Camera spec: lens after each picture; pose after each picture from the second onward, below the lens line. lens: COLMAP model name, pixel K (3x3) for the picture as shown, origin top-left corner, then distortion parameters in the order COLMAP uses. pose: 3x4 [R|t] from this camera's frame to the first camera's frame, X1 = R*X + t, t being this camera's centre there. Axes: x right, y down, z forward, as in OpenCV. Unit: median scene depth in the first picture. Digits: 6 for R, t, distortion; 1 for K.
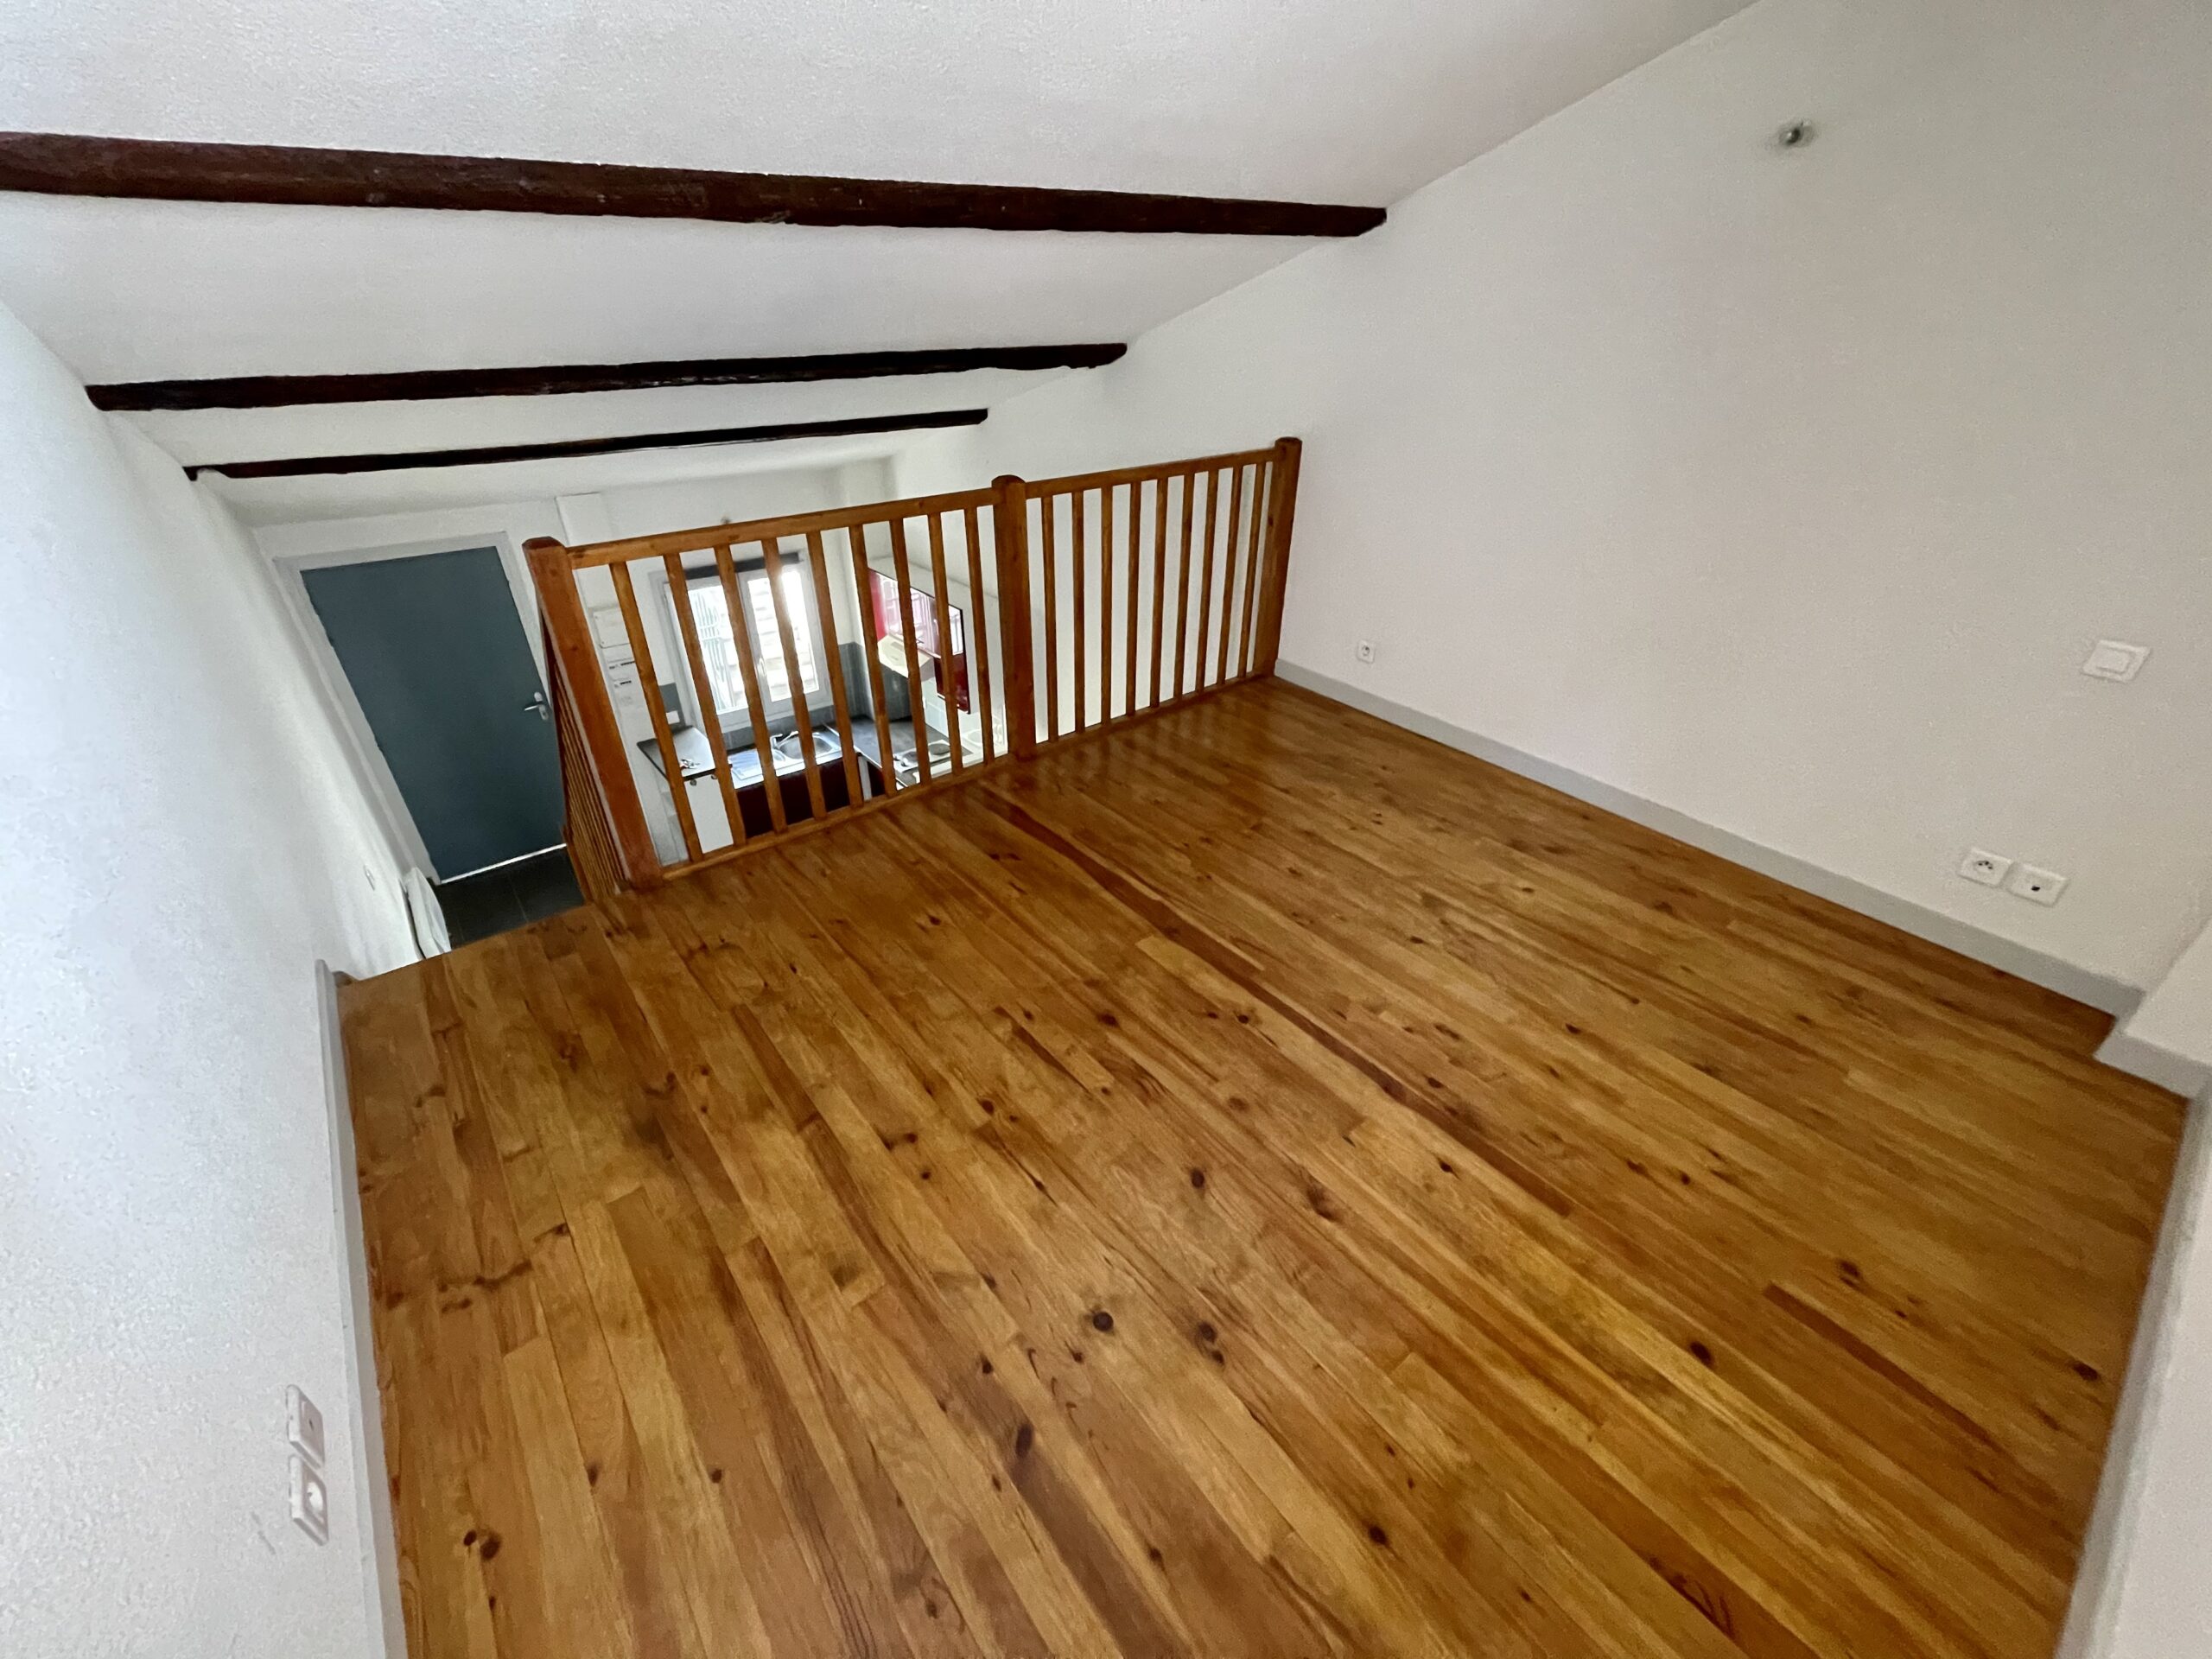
lens RADIAL K [[890.7, 0, 1091.8], [0, 890.7, 839.9], [0, 0, 1]] dist [-0.004405, -0.000432]
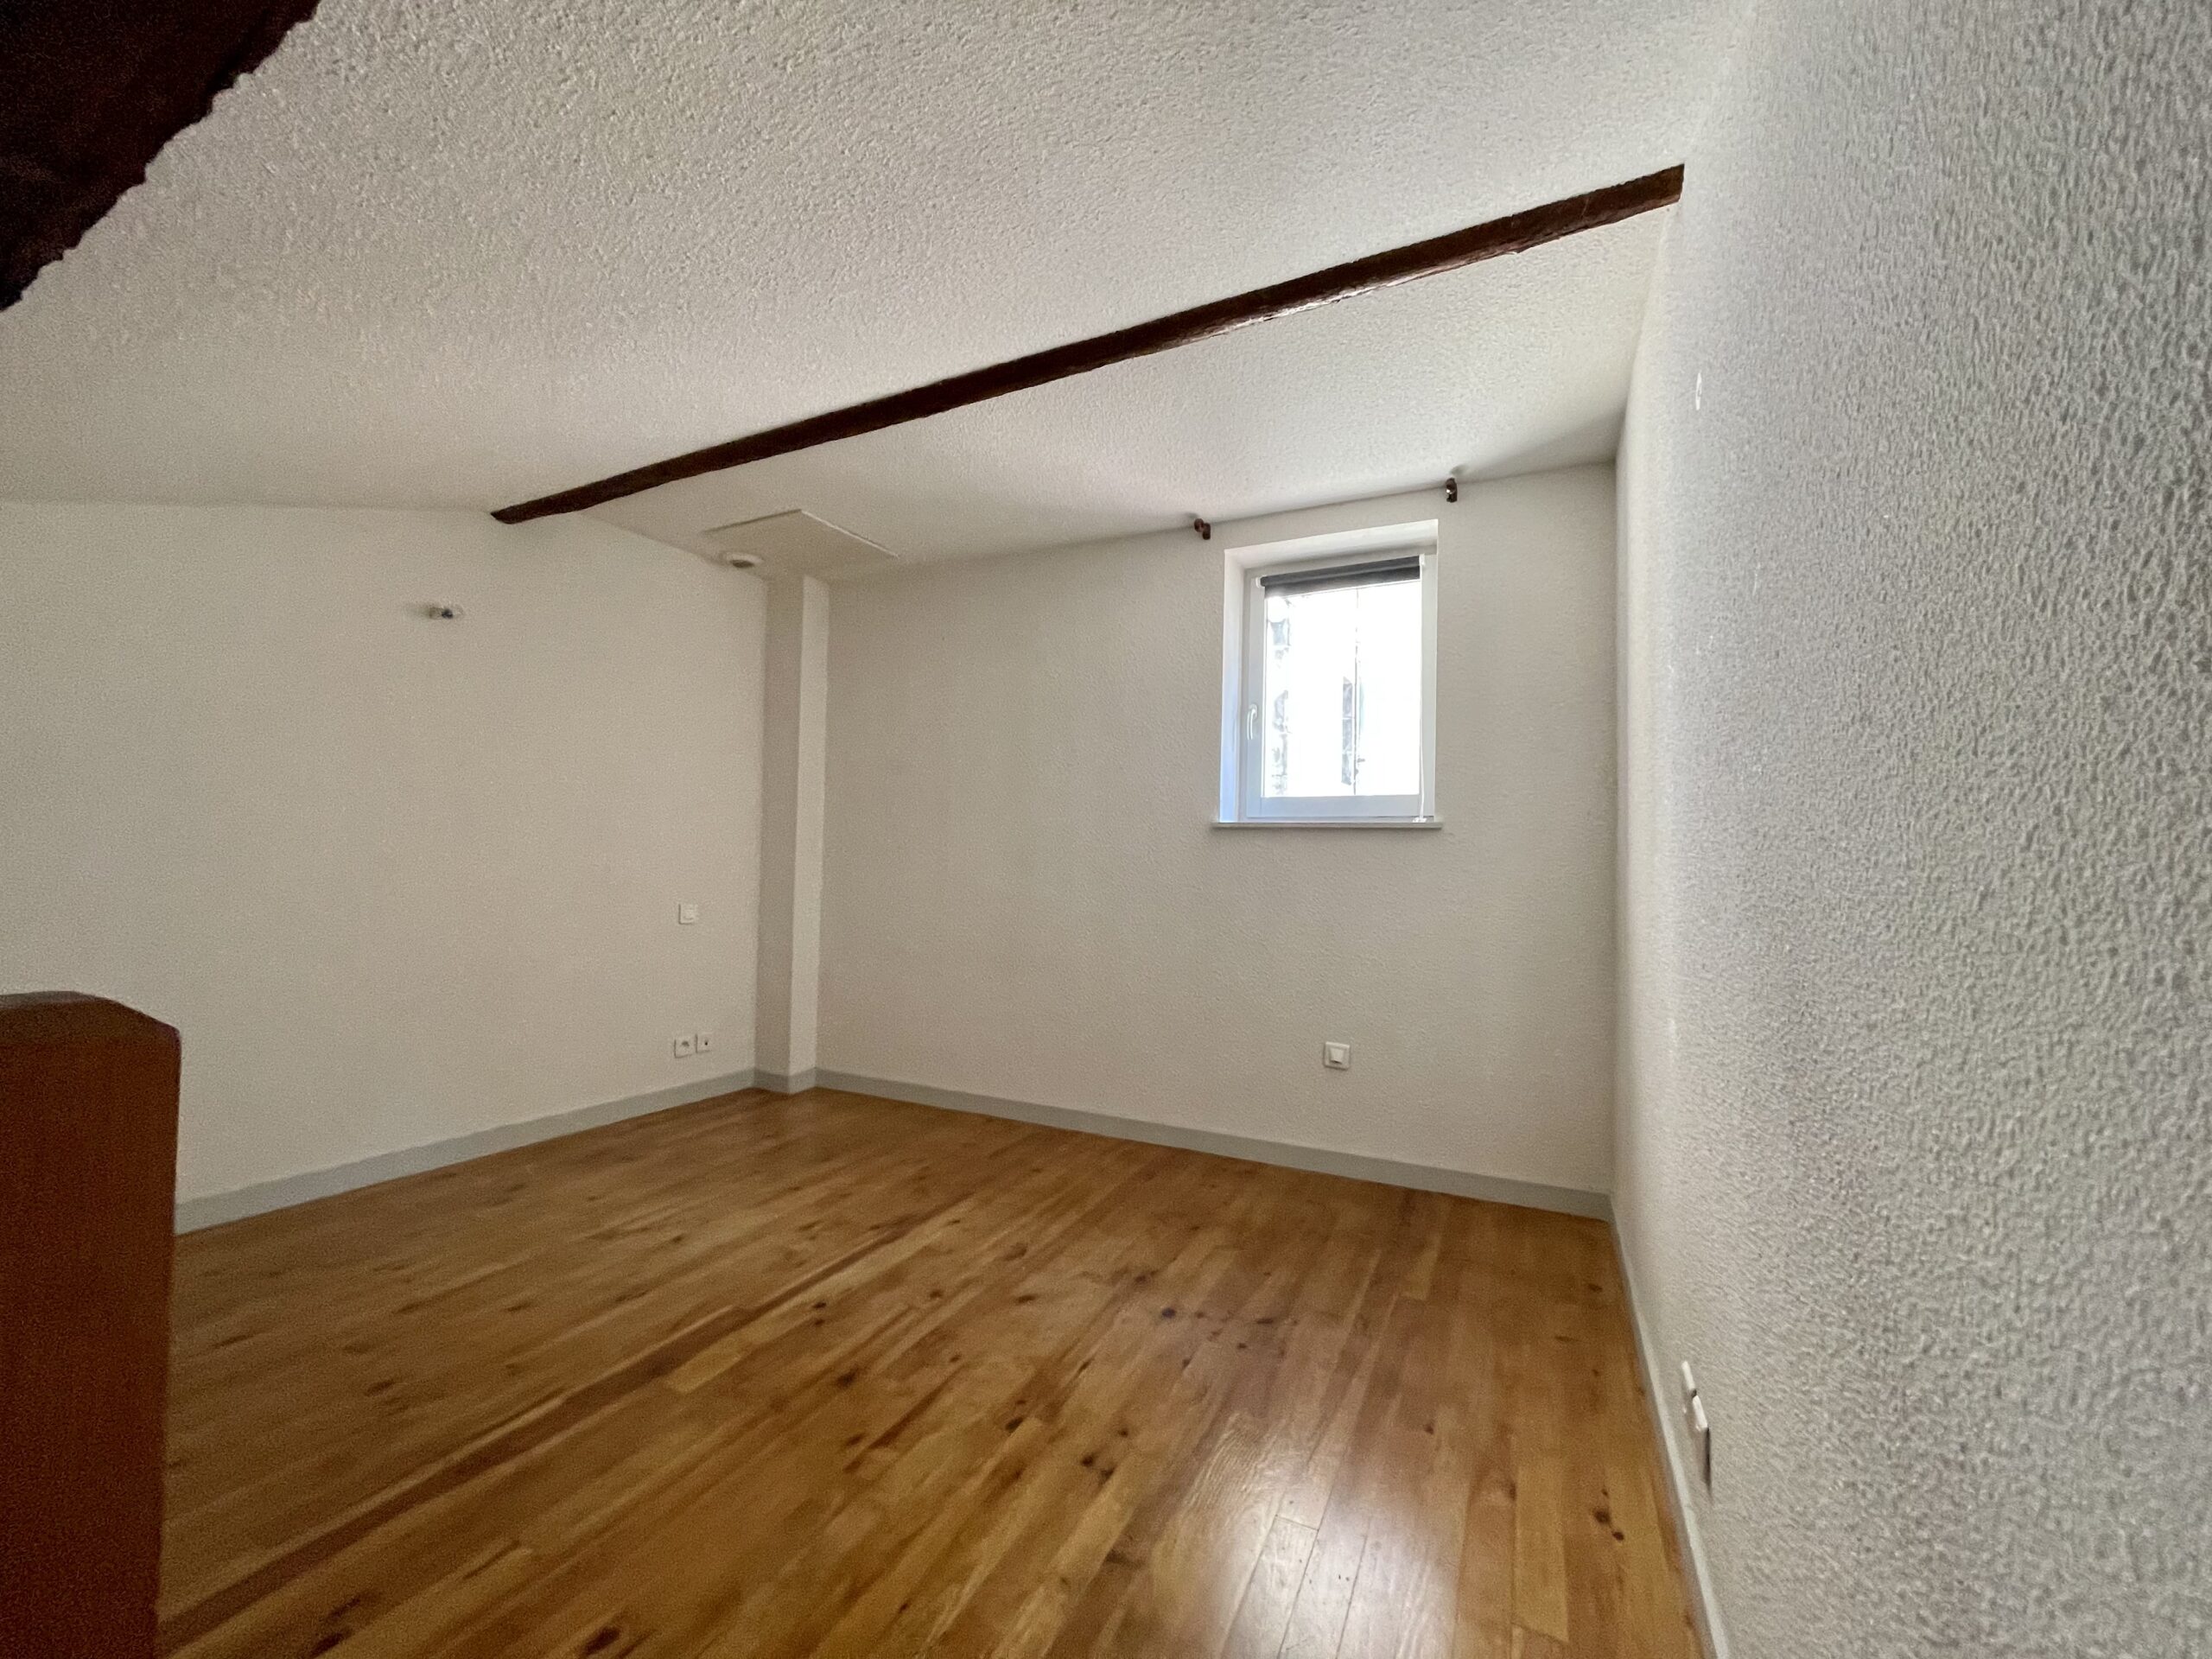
lens RADIAL K [[890.7, 0, 1091.4], [0, 890.7, 832.2], [0, 0, 1]] dist [-0.004405, -0.000432]
pose [[-0.419324, 0.013991, 0.907729, -0.885212], [0.455442, 0.868194, 0.197009, -0.319898], [-0.785328, 0.496028, -0.370427, 0.910056]]
